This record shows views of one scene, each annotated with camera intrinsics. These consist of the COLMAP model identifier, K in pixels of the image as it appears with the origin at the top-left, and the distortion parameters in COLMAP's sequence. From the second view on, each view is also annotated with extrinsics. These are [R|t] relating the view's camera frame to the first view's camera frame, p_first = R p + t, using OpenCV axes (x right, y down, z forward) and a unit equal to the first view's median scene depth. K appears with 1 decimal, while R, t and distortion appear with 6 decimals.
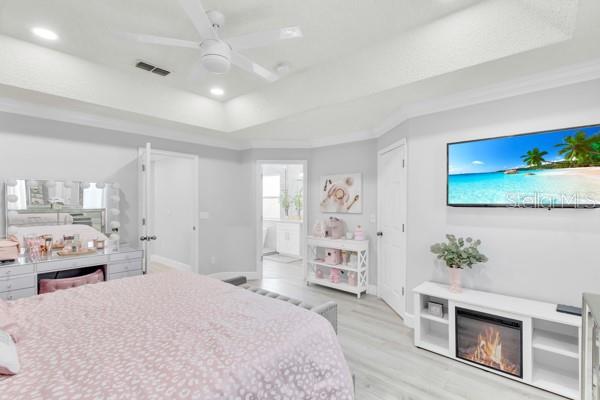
lens RADIAL K [[288.4, 0, 297.8], [0, 288.4, 202.6], [0, 0, 1]] dist [0.001060, 0.000051]
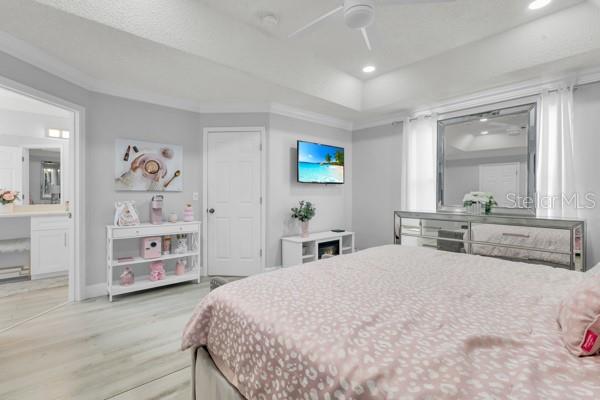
lens RADIAL K [[288.4, 0, 298.0], [0, 288.4, 194.1], [0, 0, 1]] dist [0.001060, 0.000051]
pose [[0.091302, -0.002723, 0.995820, -0.620253], [0.002815, 0.999993, 0.002476, 0.044084], [-0.995819, 0.002578, 0.091309, 0.551741]]
